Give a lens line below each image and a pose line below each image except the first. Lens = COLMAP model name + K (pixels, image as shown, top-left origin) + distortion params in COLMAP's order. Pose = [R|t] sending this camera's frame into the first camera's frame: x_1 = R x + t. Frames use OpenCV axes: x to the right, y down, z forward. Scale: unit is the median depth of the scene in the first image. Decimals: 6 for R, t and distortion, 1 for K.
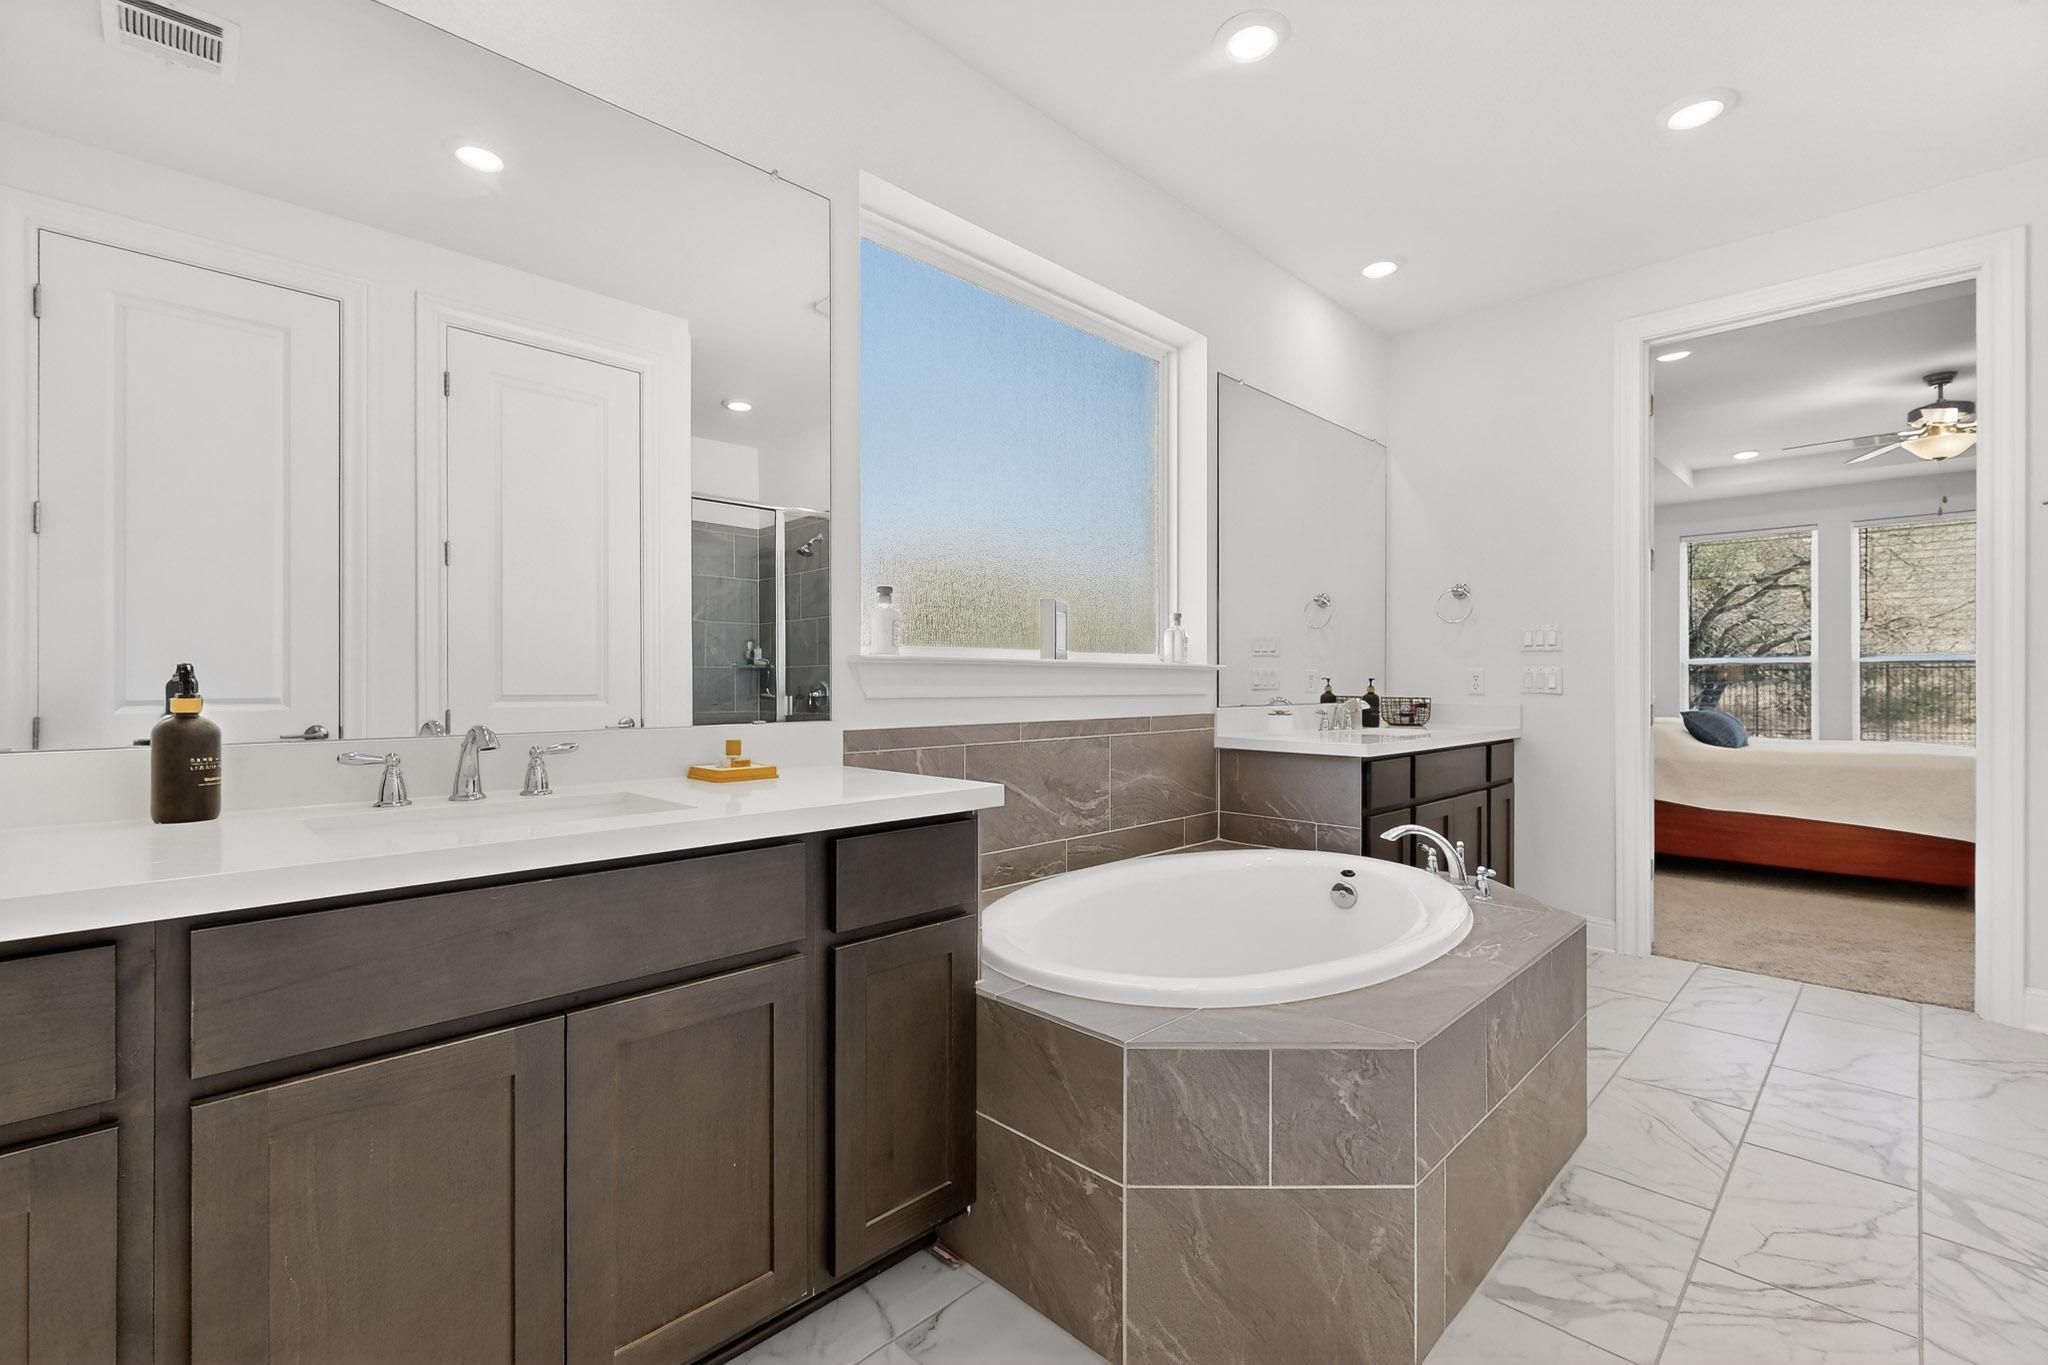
lens RADIAL K [[890.4, 0, 1016.7], [0, 890.4, 680.8], [0, 0, 1]] dist [-0.001621, -0.000327]
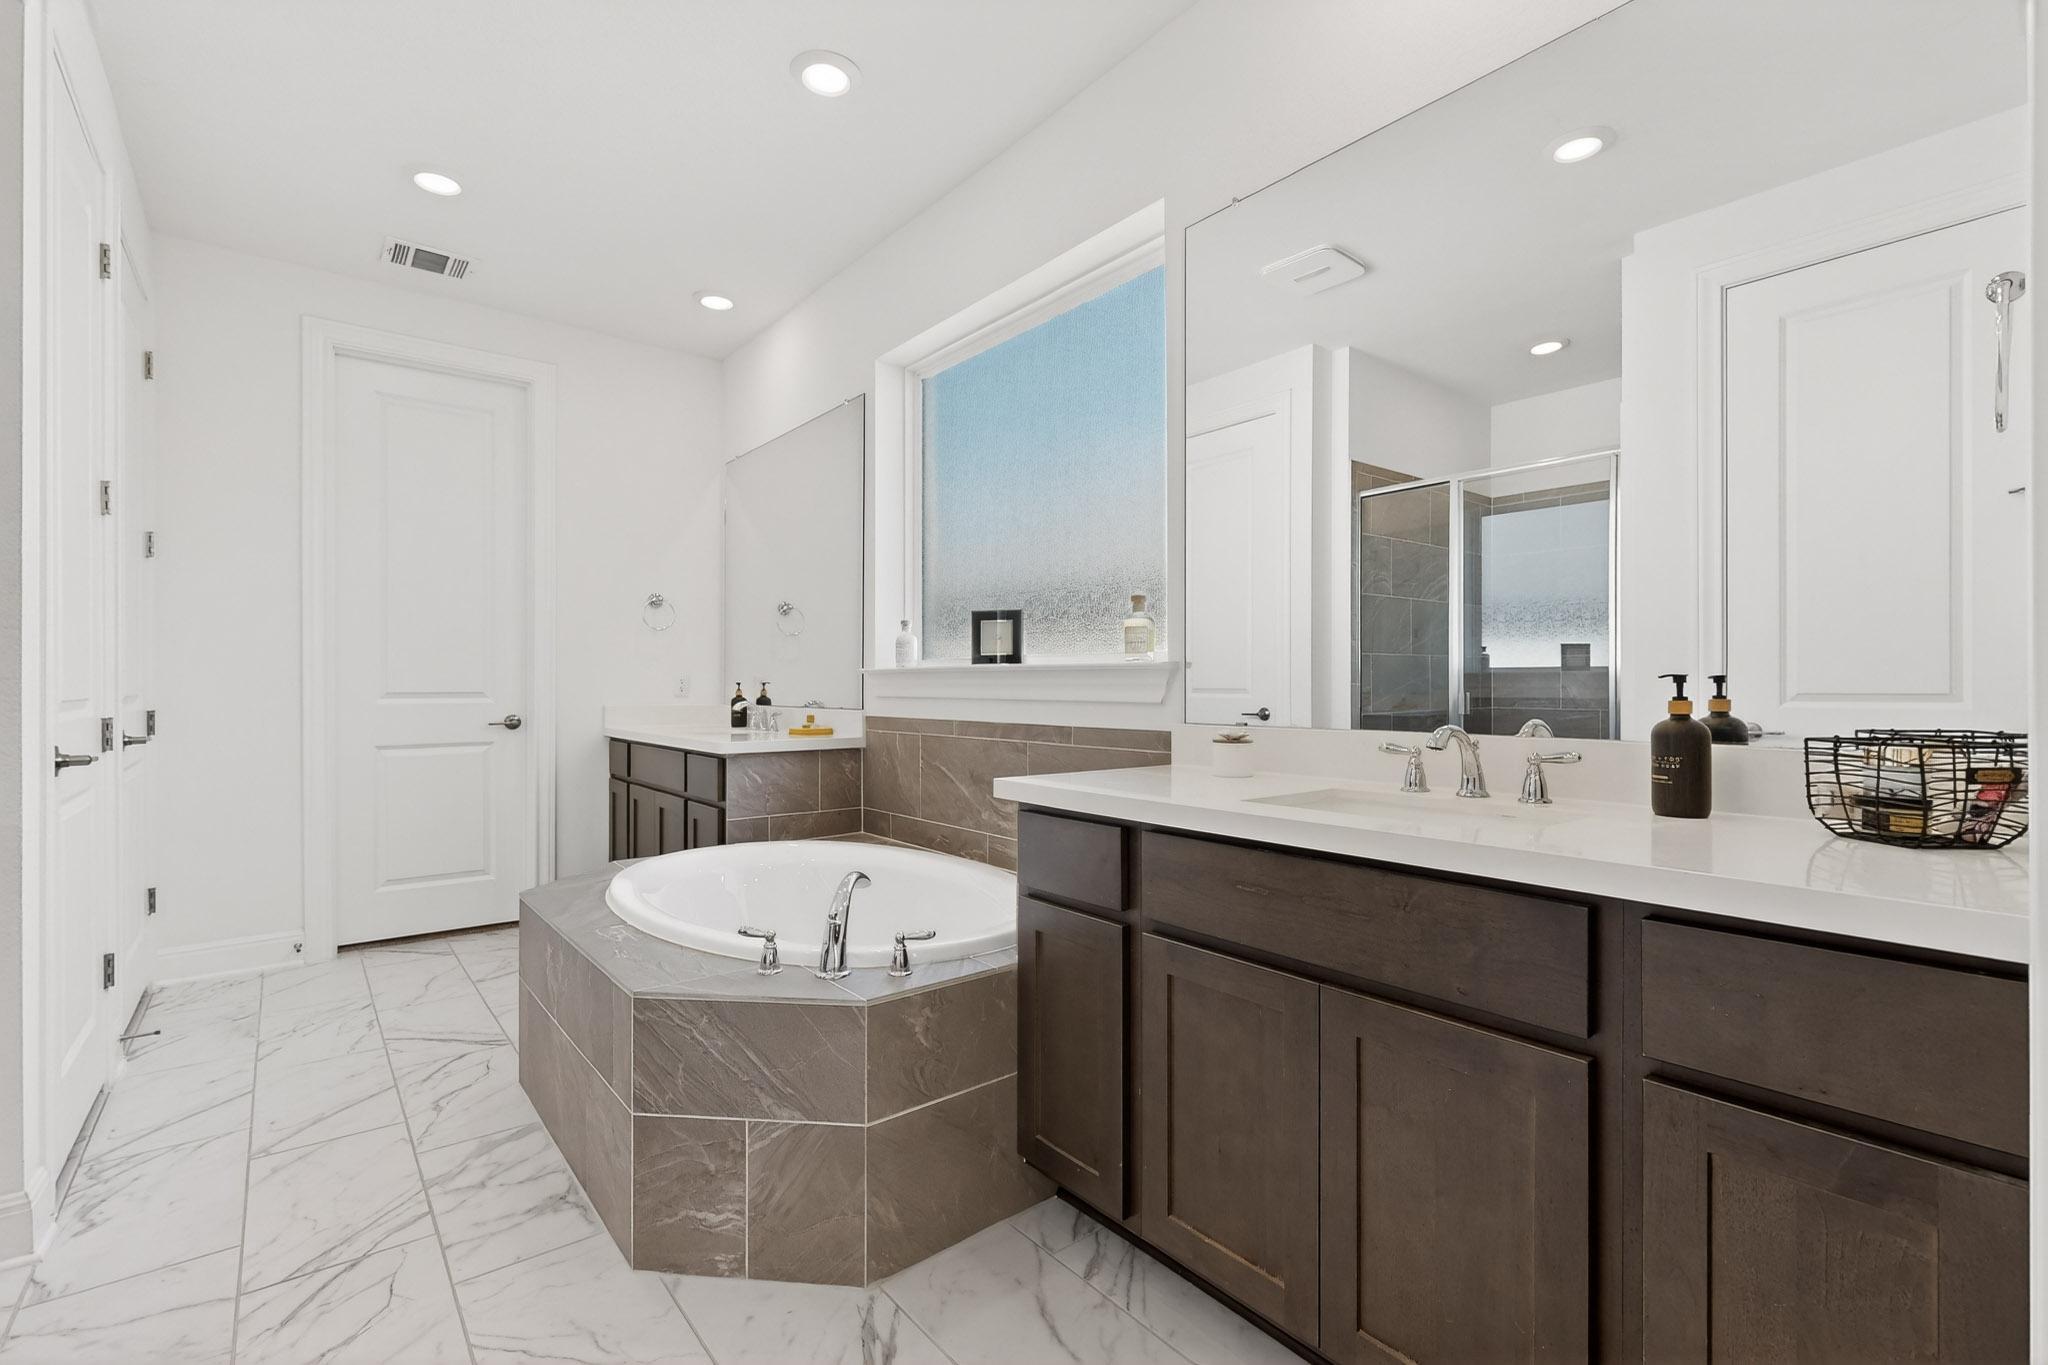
lens RADIAL K [[912.3, 0, 1023.3], [0, 912.3, 689.7], [0, 0, 1]] dist [-0.000217, 0.000076]
pose [[-0.100487, 0.000479, -0.994938, 1.552518], [-0.001452, 0.999999, 0.000628, 0.007836], [0.994937, 0.001508, -0.100486, 1.578639]]
